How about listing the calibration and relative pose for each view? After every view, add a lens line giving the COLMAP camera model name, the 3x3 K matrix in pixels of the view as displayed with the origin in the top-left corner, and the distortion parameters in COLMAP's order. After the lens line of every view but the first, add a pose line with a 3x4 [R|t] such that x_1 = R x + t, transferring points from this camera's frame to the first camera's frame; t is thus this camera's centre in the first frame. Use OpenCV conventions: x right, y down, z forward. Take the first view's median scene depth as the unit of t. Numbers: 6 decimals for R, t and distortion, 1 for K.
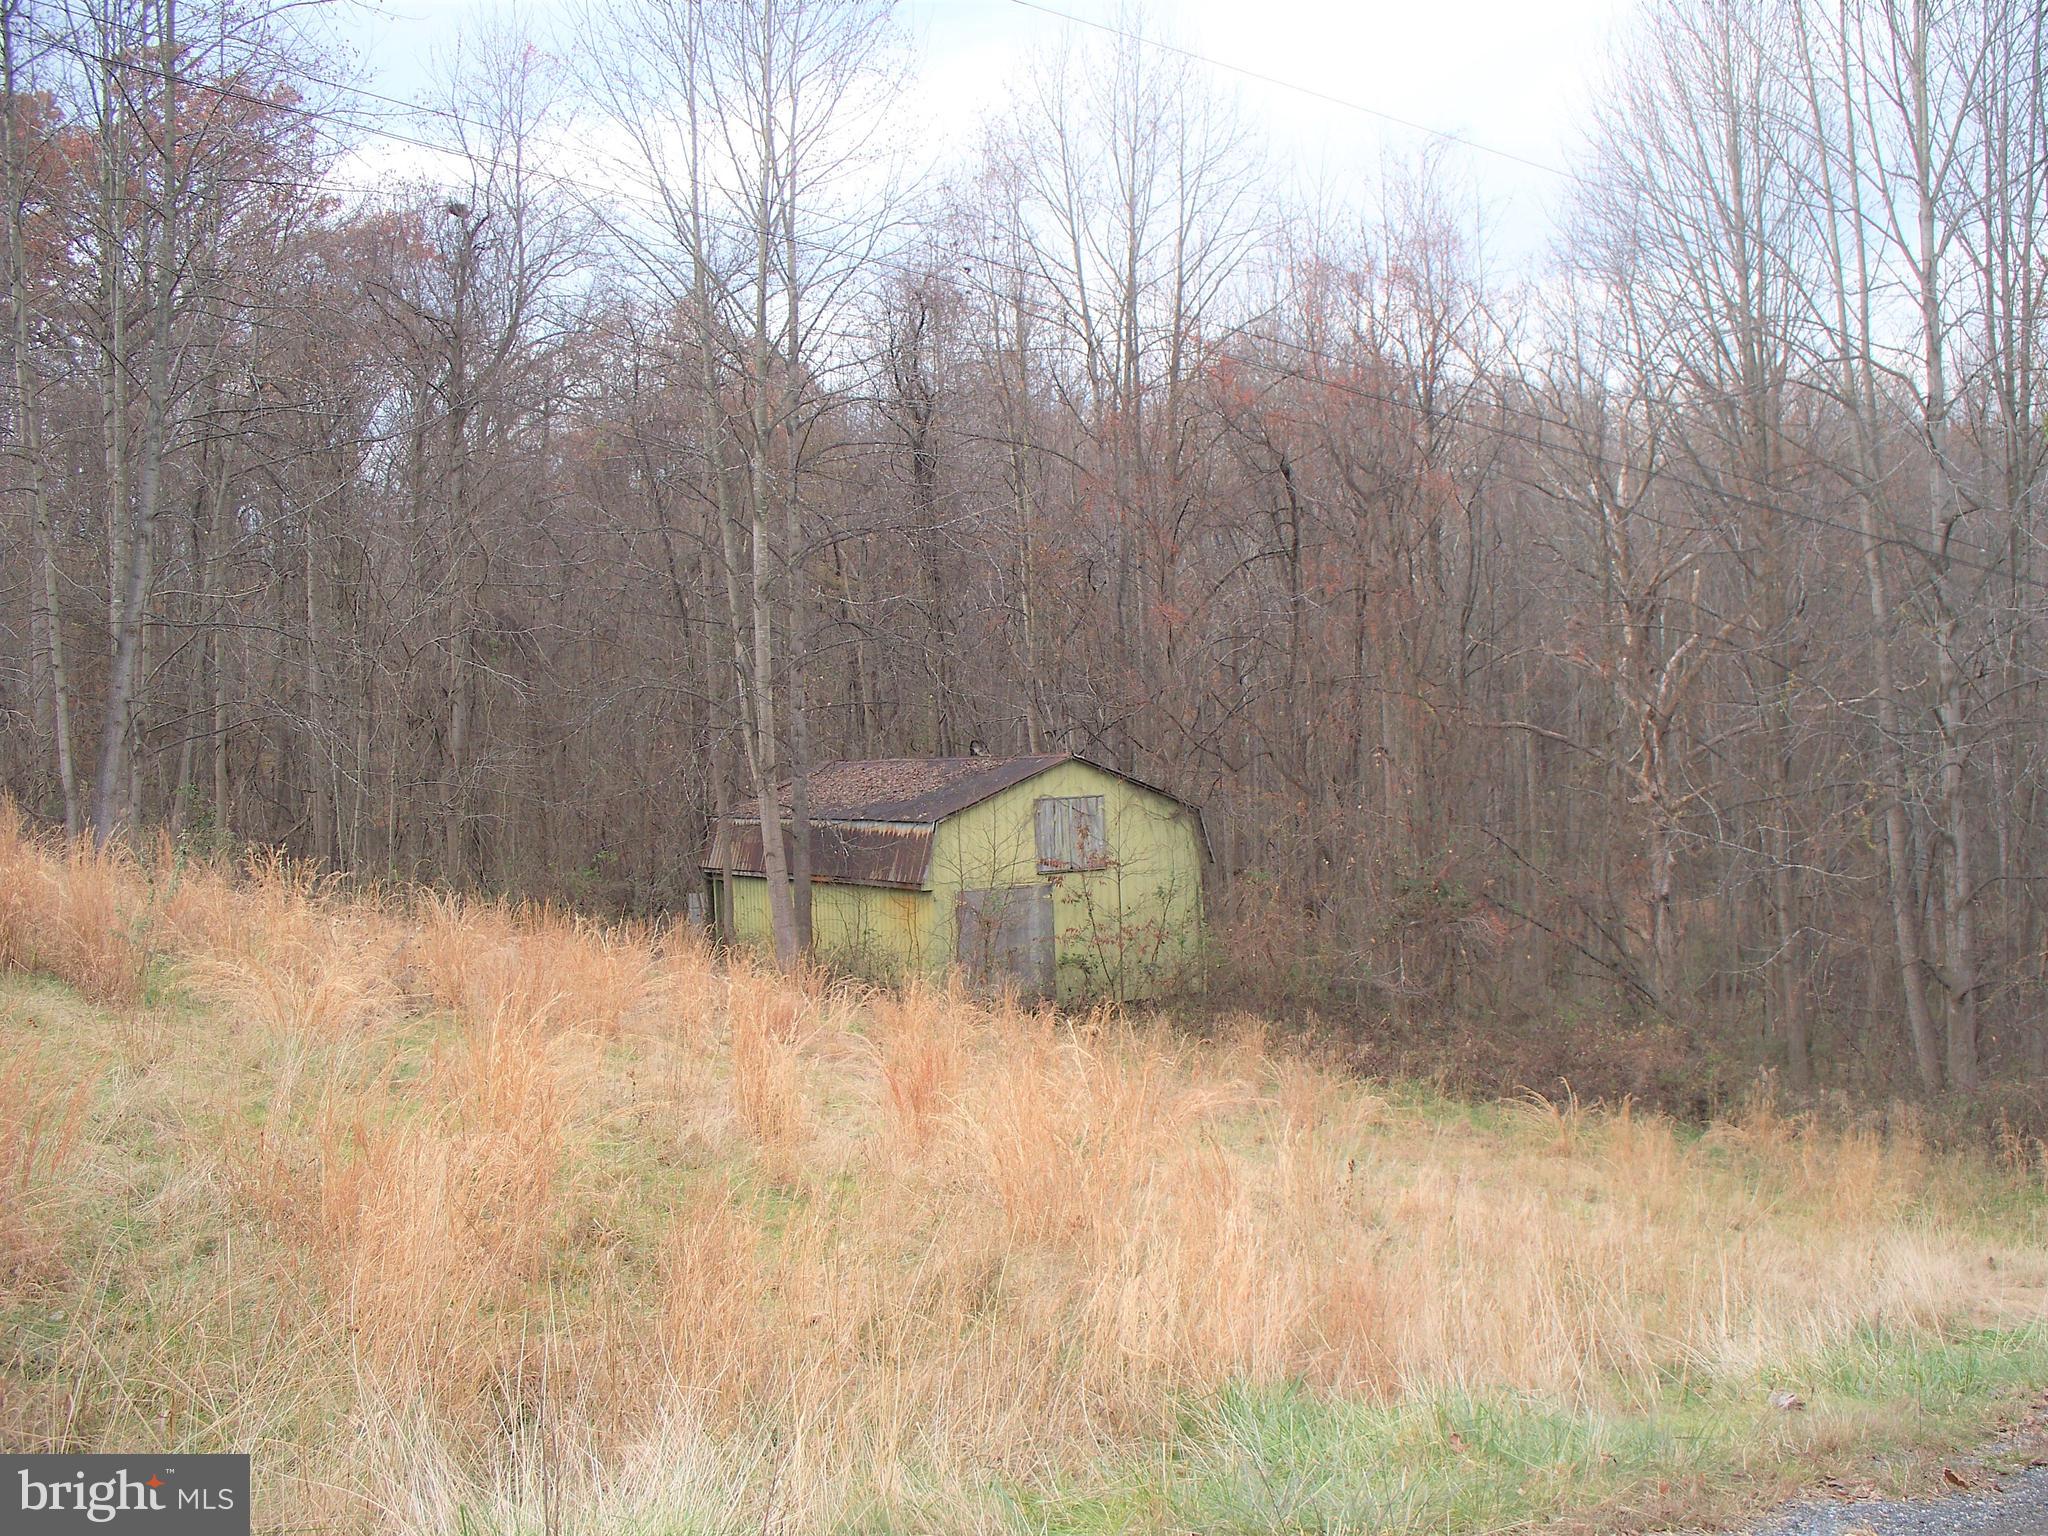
lens RADIAL K [[2105.9, 0, 1021.4], [0, 2105.9, 814.2], [0, 0, 1]] dist [-0.185066, 0.178854]
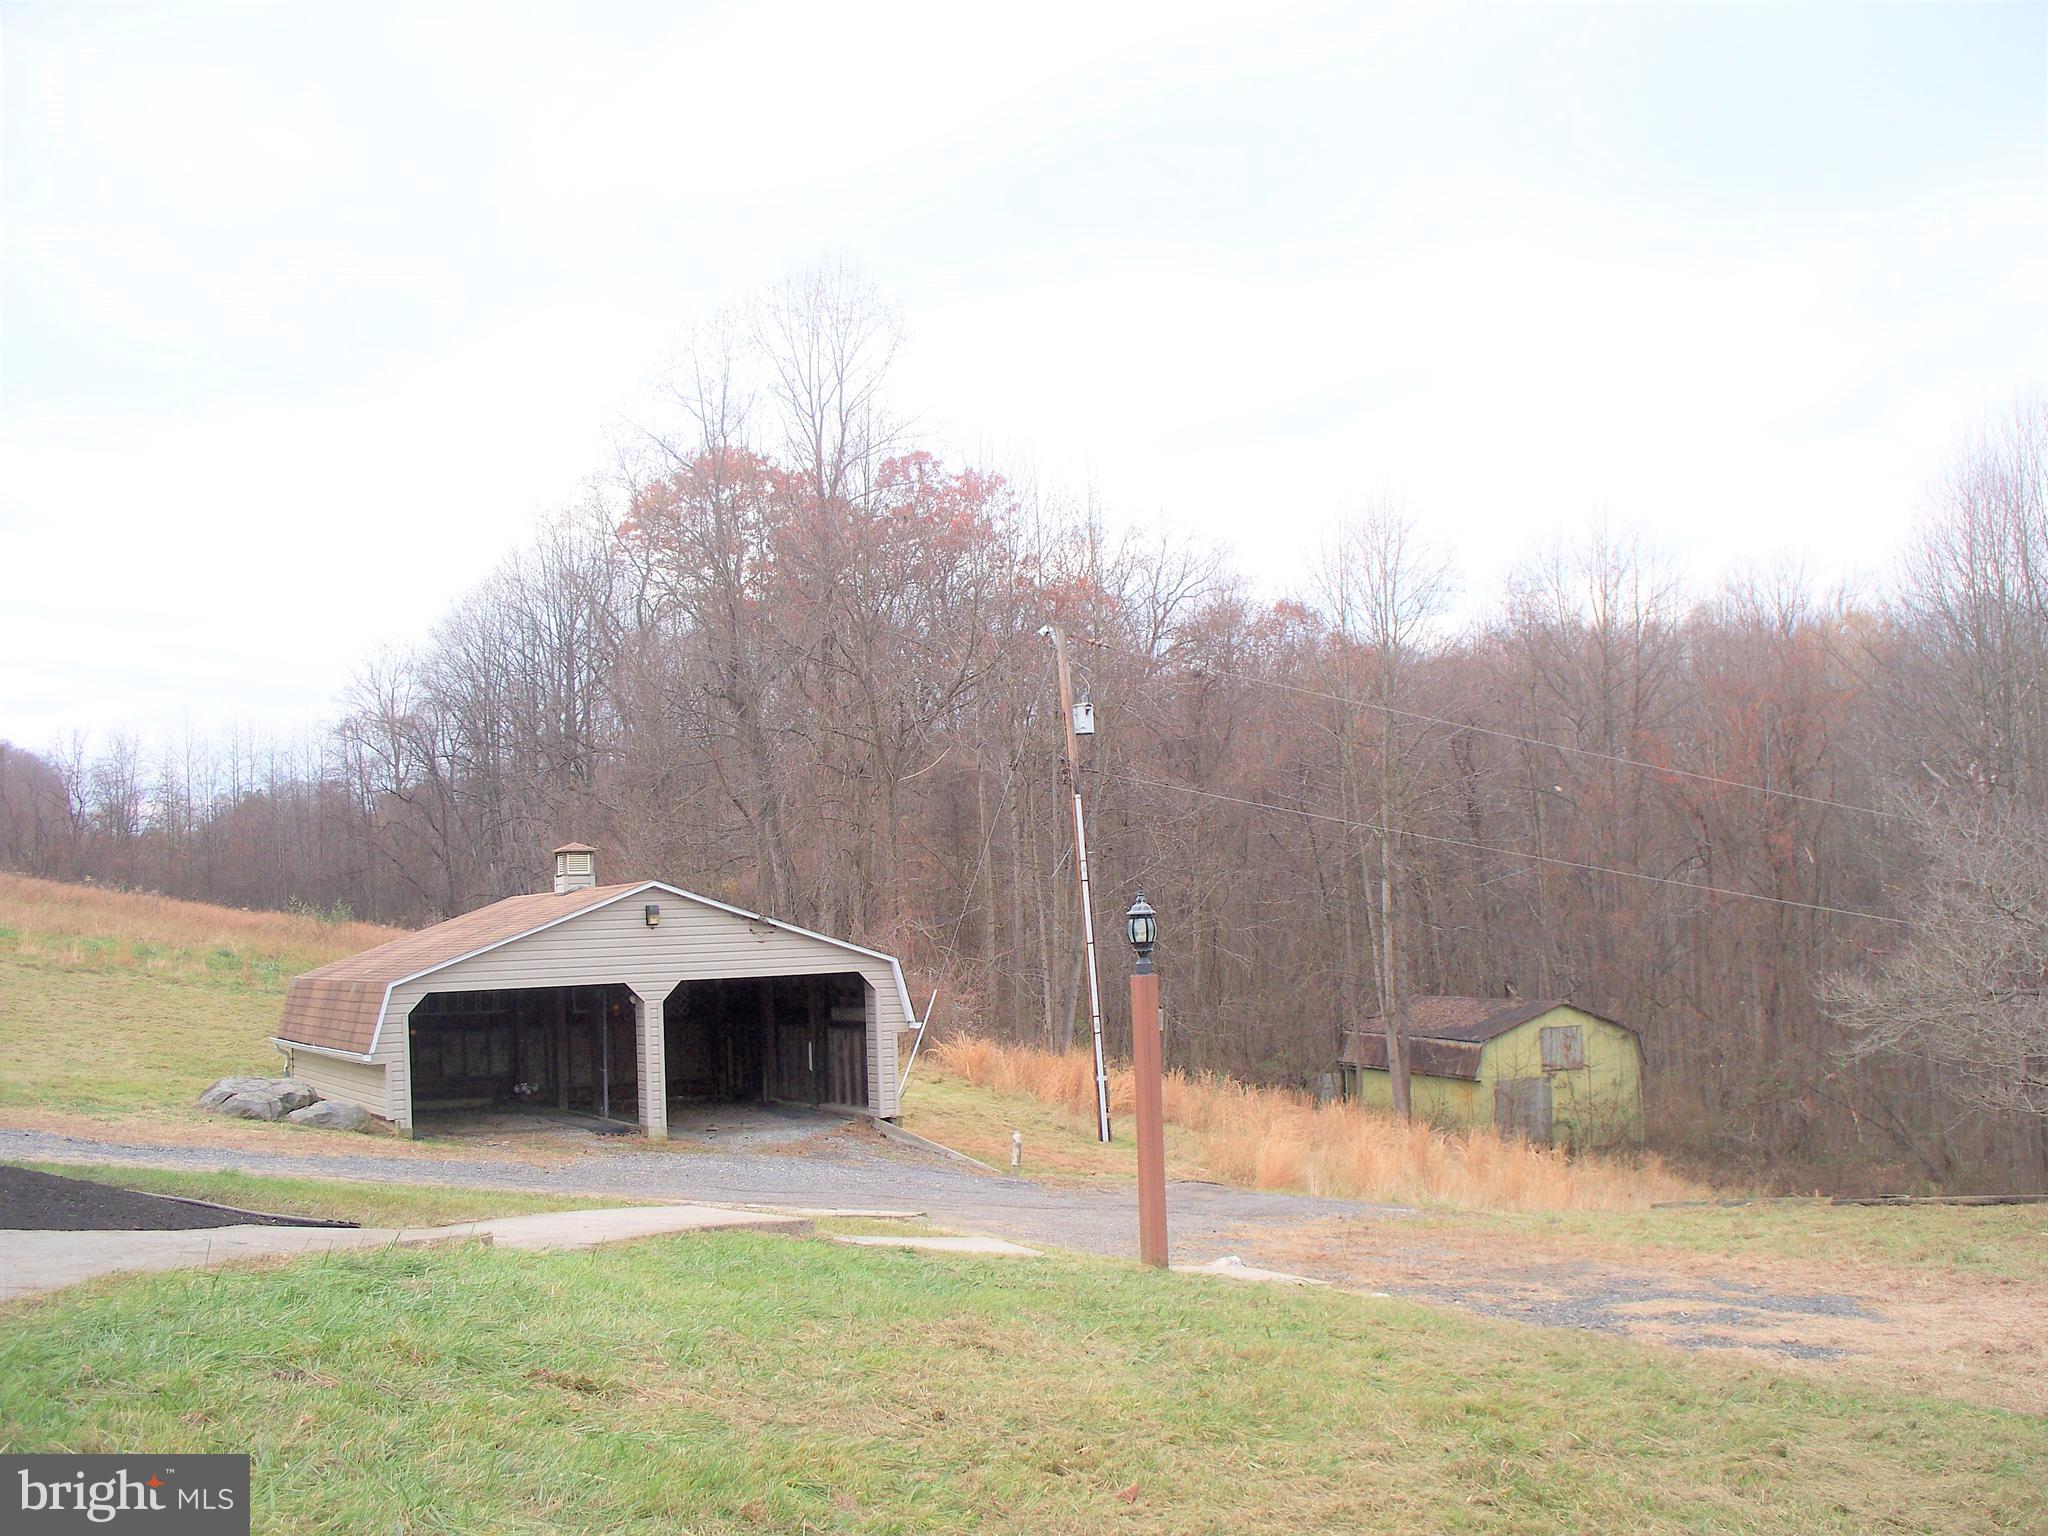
lens RADIAL K [[2105.9, 0, 1021.4], [0, 2105.9, 814.2], [0, 0, 1]] dist [-0.185066, 0.178854]
pose [[0.966836, -0.012346, -0.255099, 0.032333], [-0.006236, 0.997392, -0.071905, -0.057503], [0.255322, 0.071111, 0.964238, -0.782494]]
